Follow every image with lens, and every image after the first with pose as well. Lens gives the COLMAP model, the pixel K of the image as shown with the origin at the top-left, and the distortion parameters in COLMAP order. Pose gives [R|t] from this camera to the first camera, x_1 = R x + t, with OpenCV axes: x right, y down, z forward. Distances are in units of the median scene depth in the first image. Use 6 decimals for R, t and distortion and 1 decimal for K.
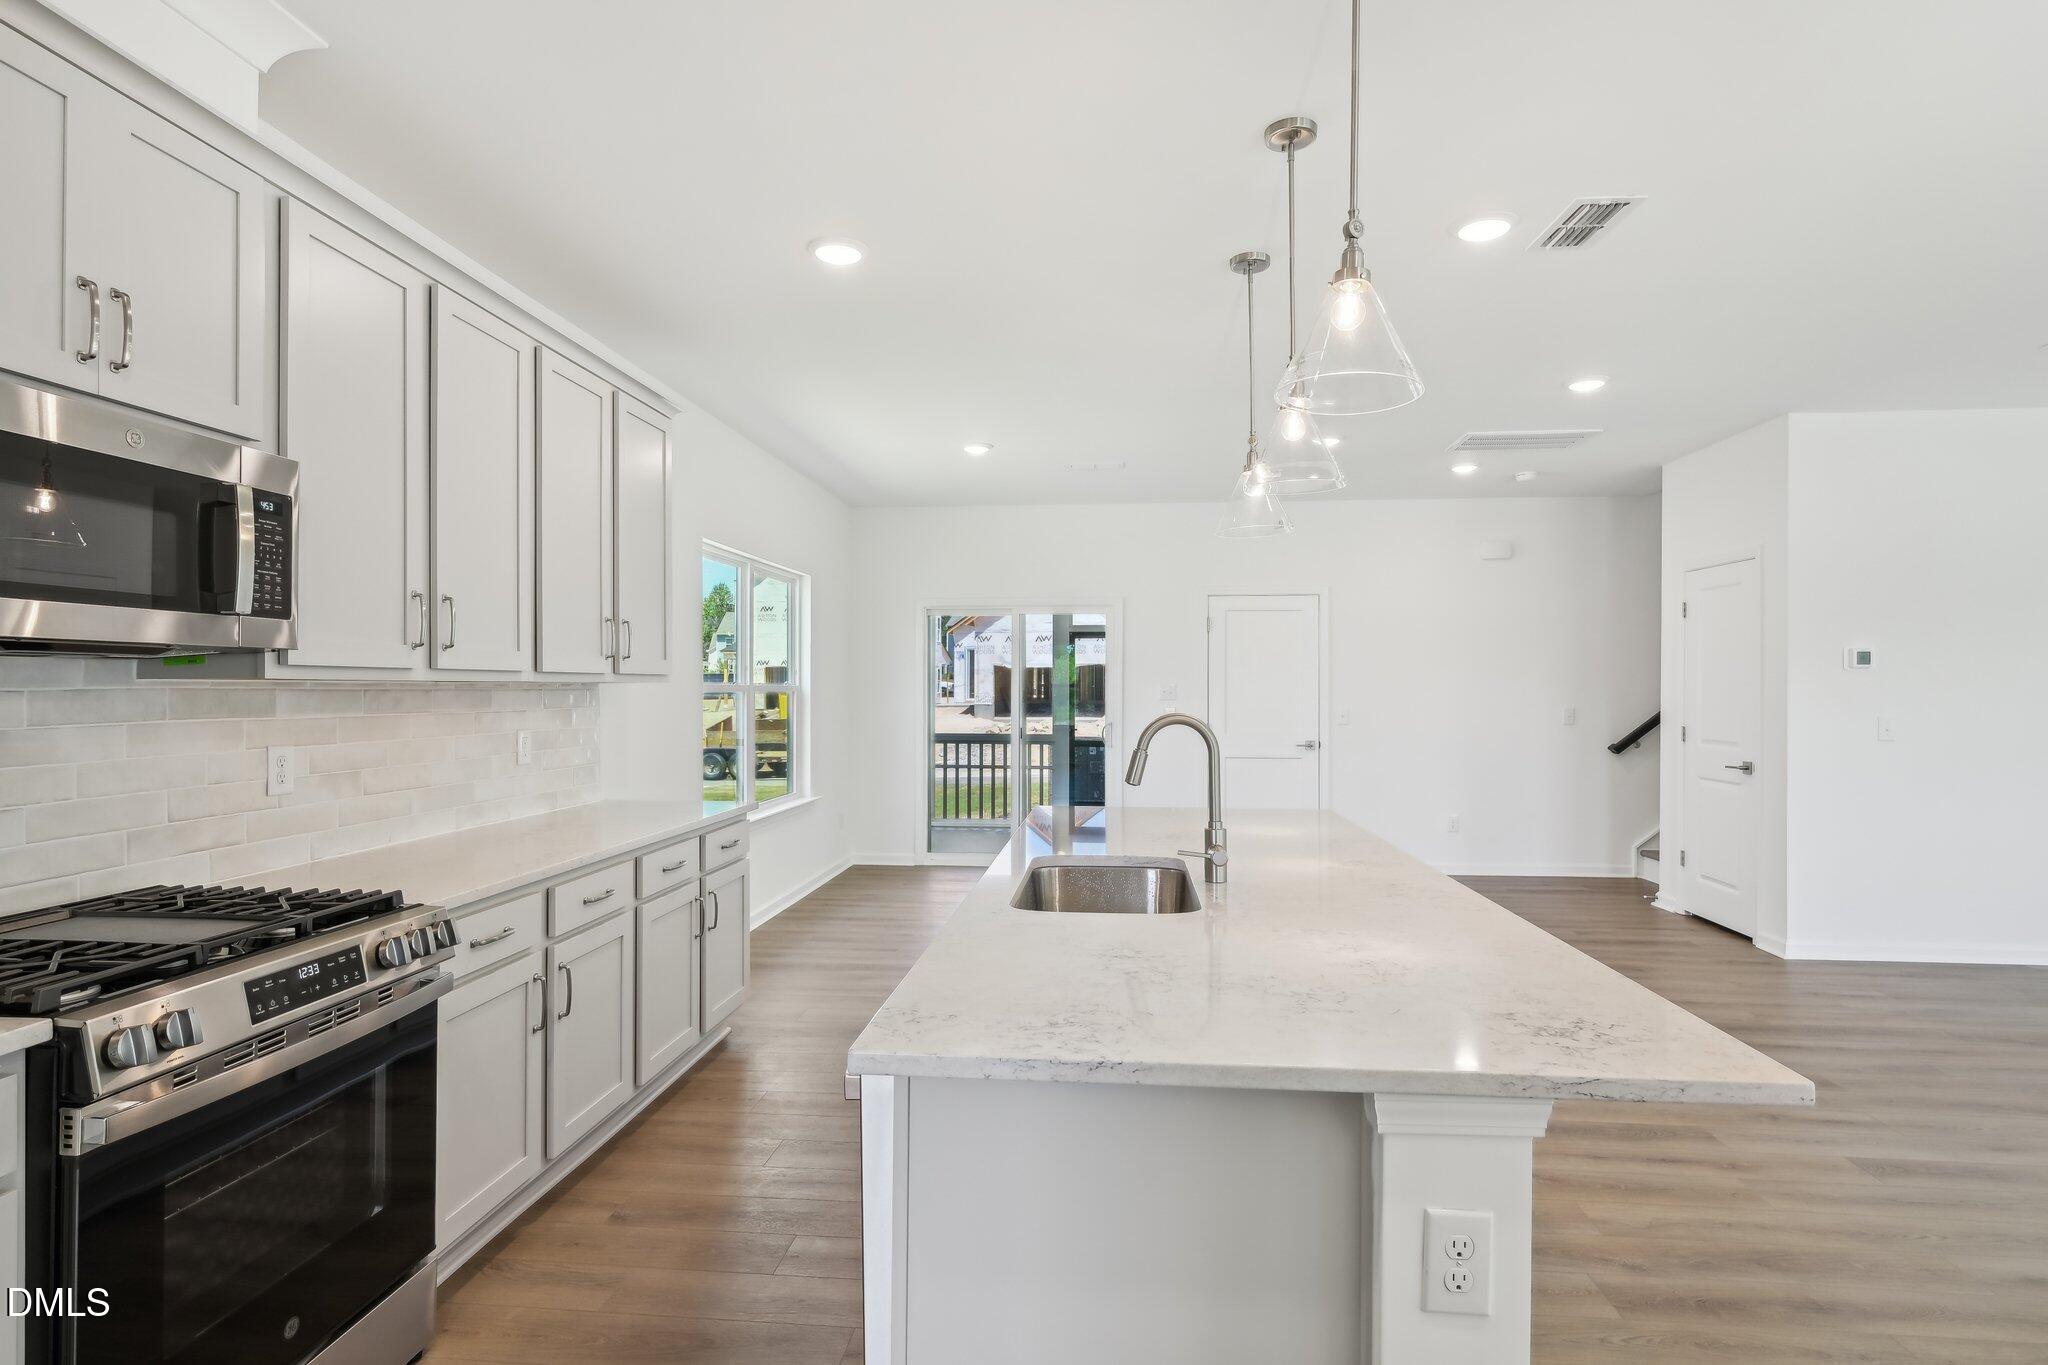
lens RADIAL K [[1045.6, 0, 1024.0], [0, 1045.6, 682.5], [0, 0, 1]] dist [-0.000178, -0.000367]
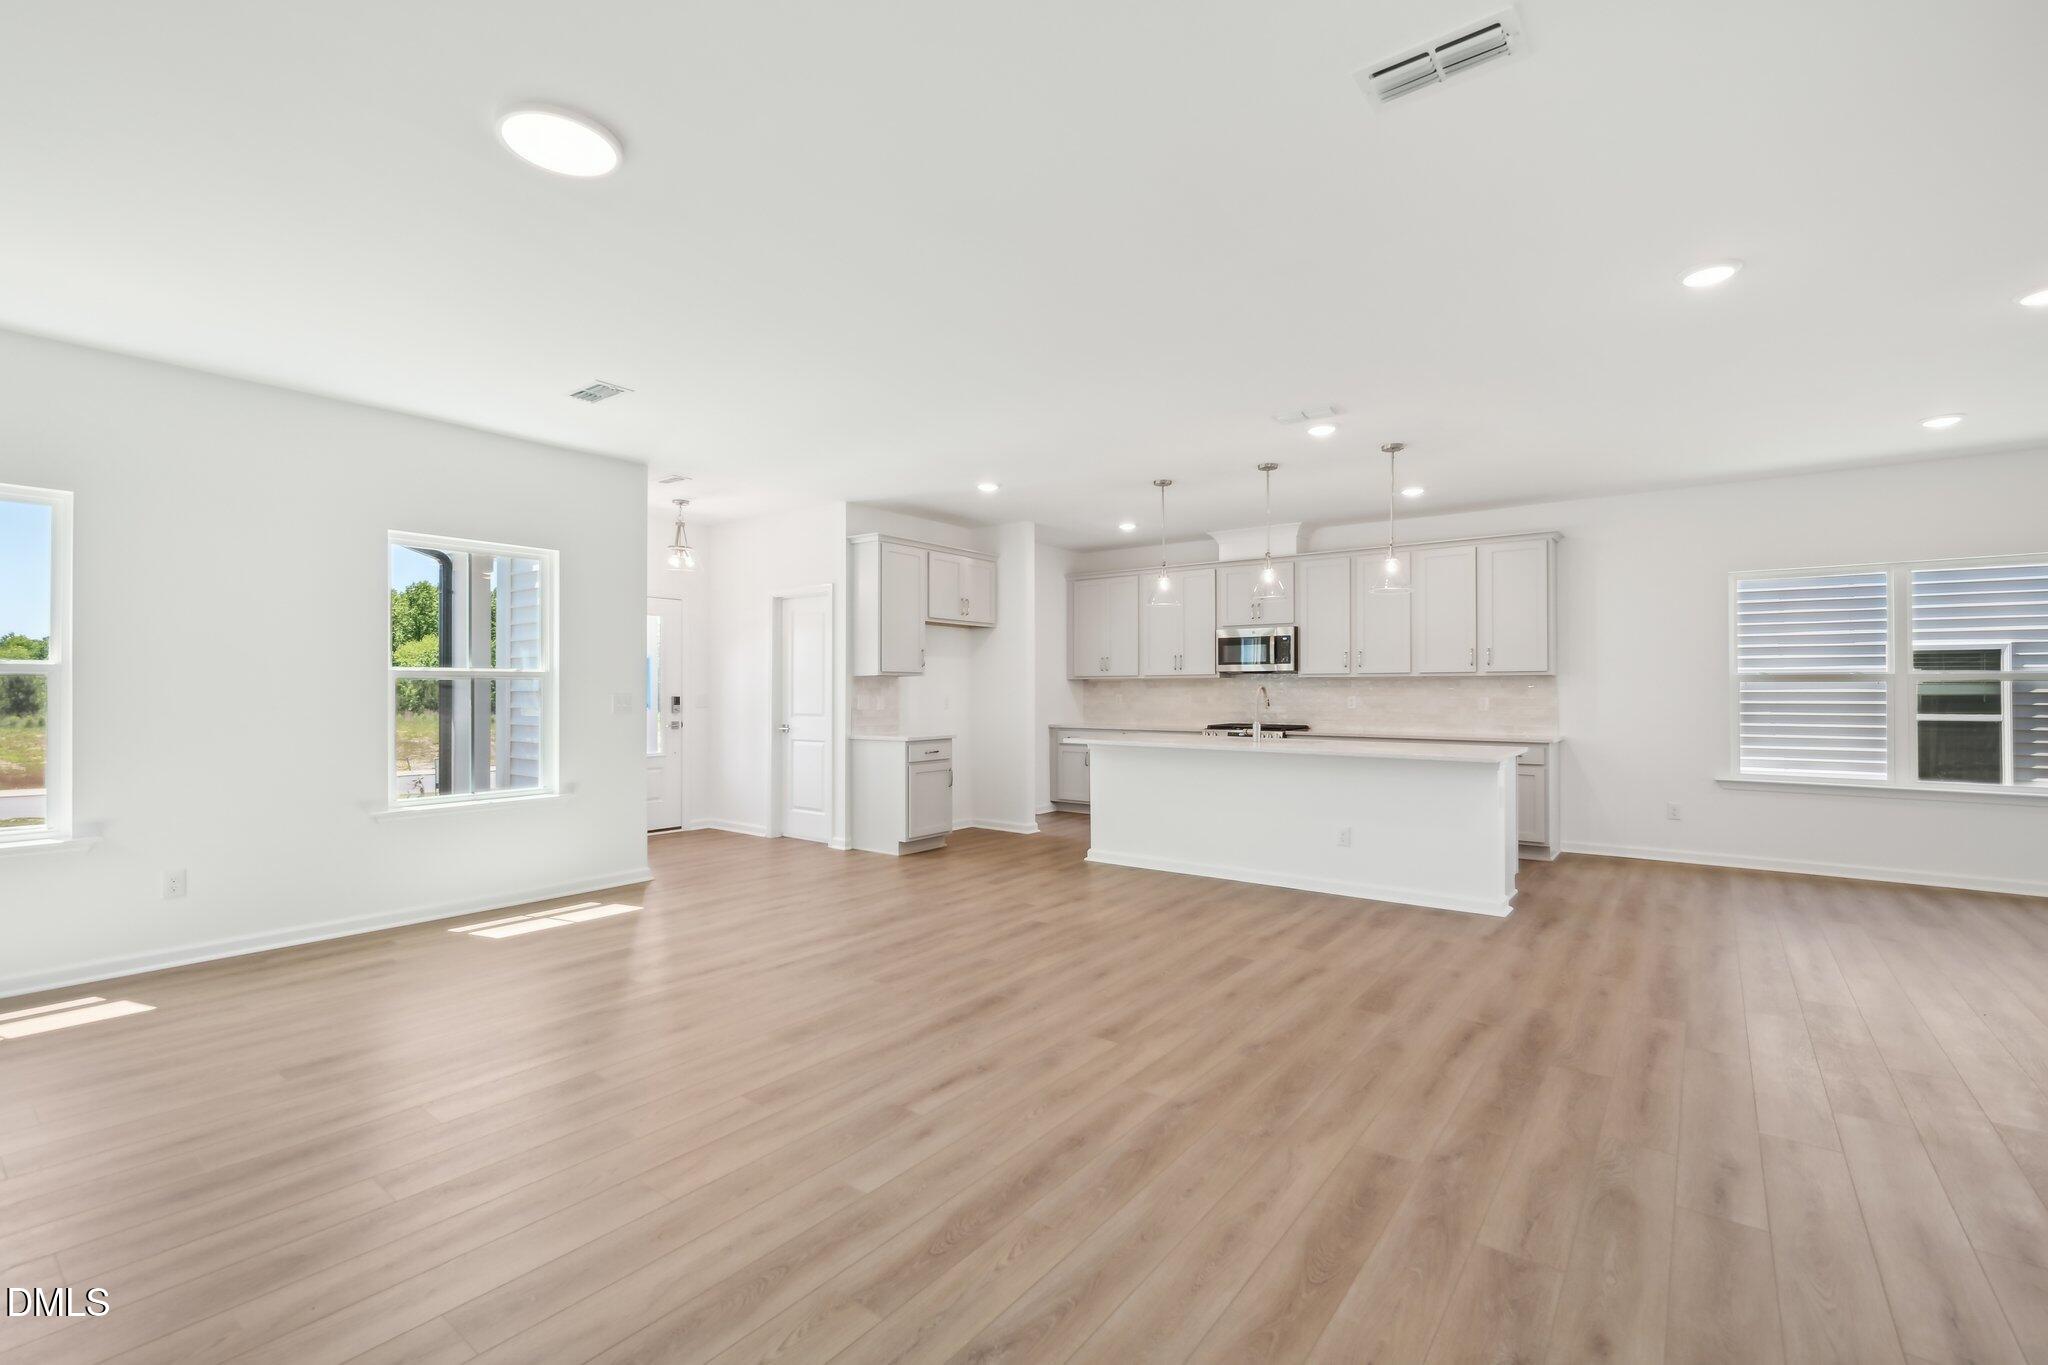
lens RADIAL K [[936.4, 0, 1024.0], [0, 936.4, 682.5], [0, 0, 1]] dist [-0.000031, 0.000016]
pose [[-0.527300, -0.005343, -0.849663, 3.140403], [0.005205, 0.999941, -0.009519, 0.048411], [0.849663, -0.009442, -0.527241, 2.078898]]
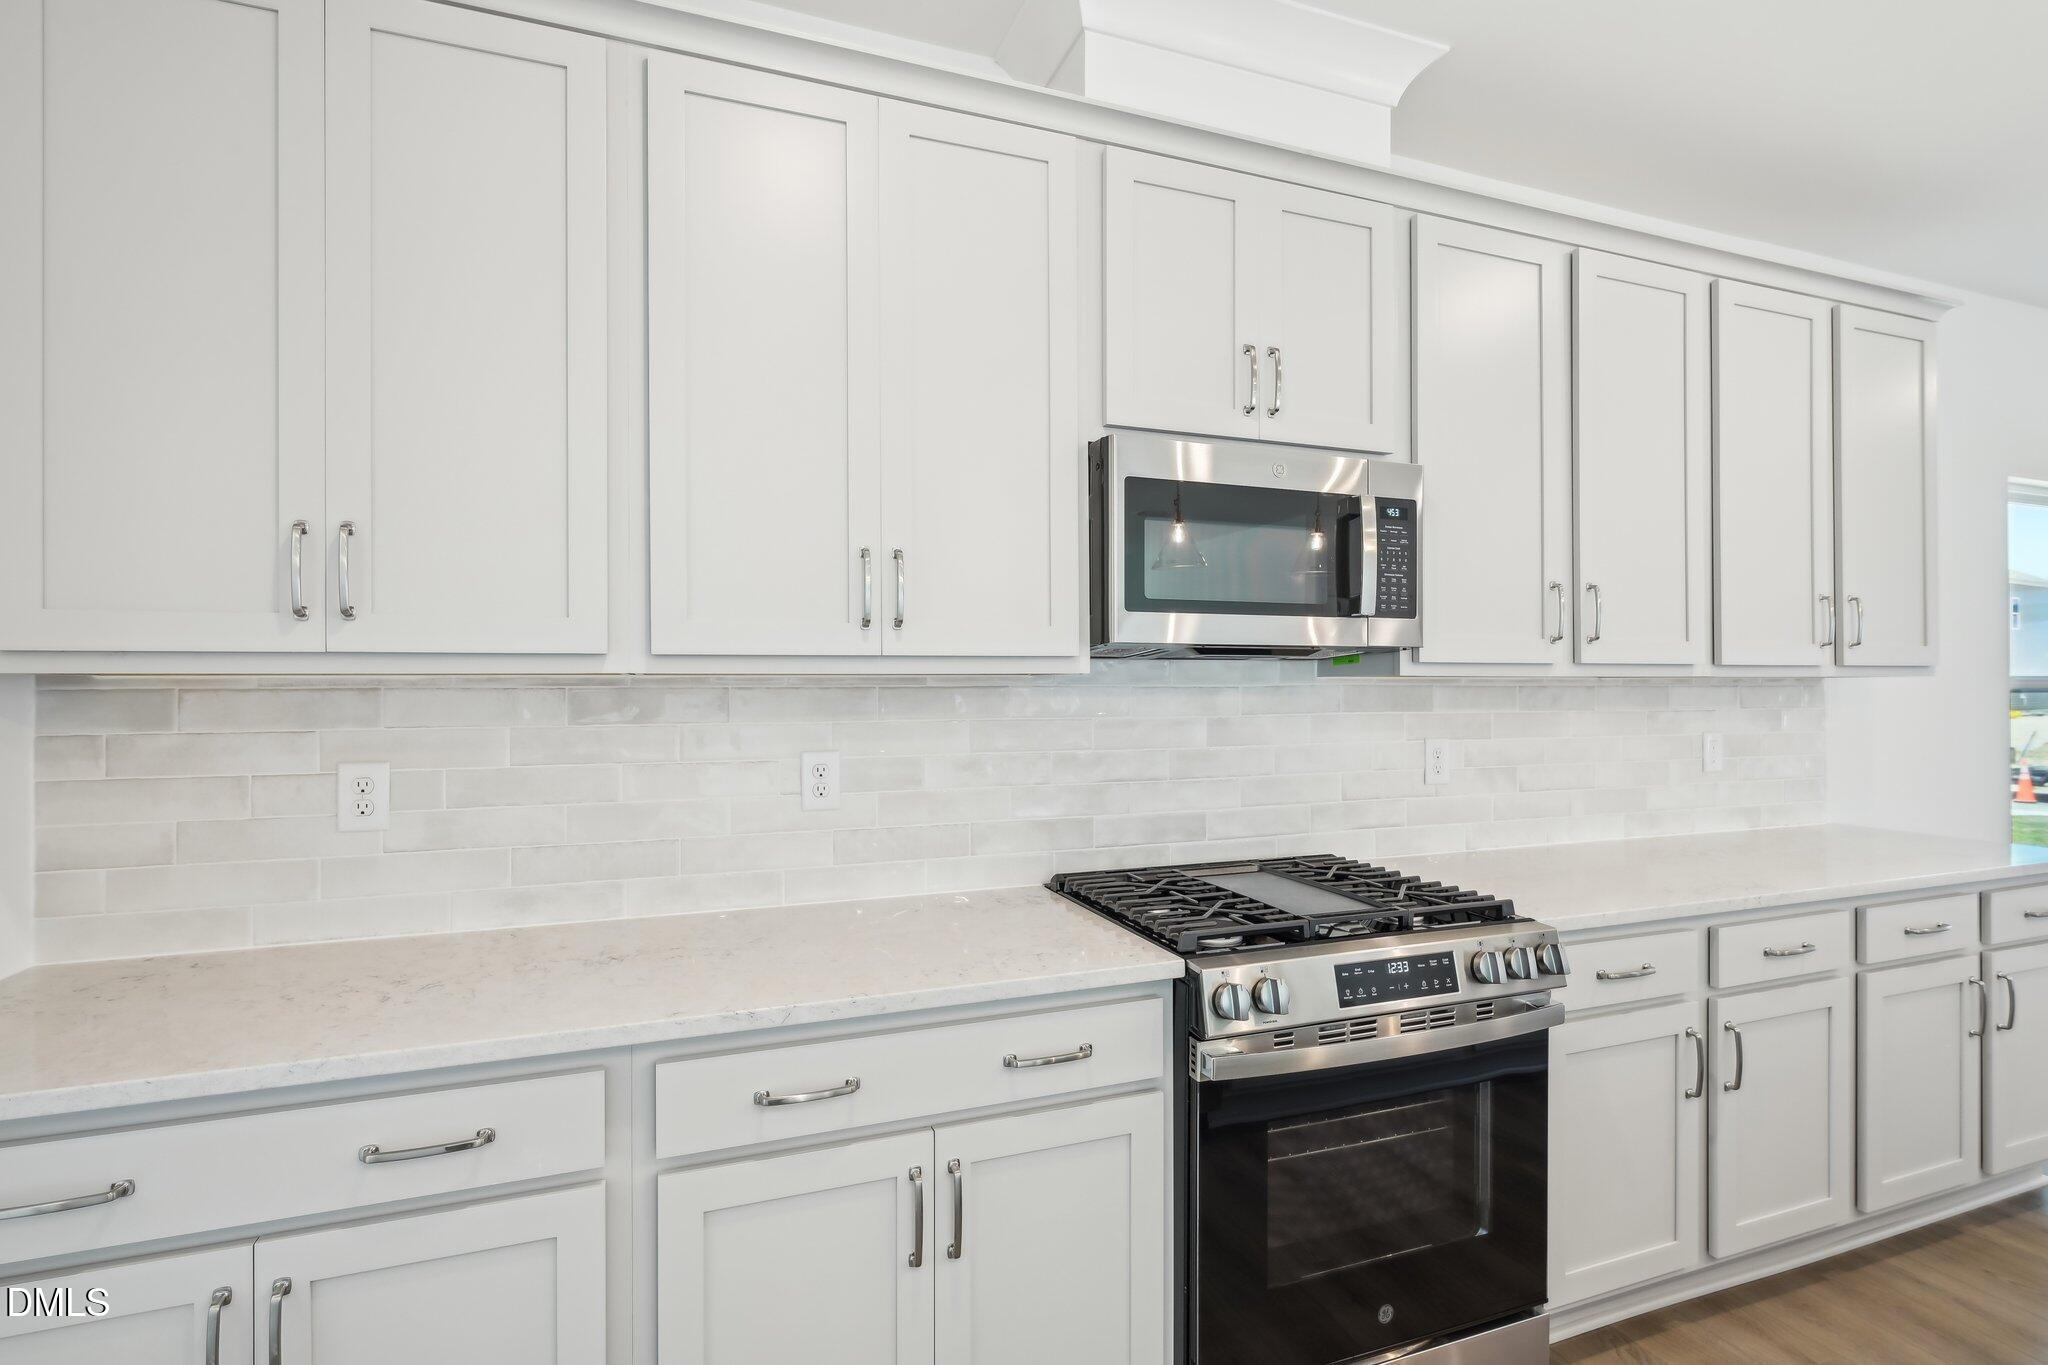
lens RADIAL K [[973.6, 0, 1024.0], [0, 973.6, 682.5], [0, 0, 1]] dist [-0.003451, 0.000192]
pose [[0.436311, -0.002988, -0.899791, -0.001842], [0.006145, 0.999981, -0.000341, 0.001273], [0.899775, -0.005380, 0.436321, 0.224035]]
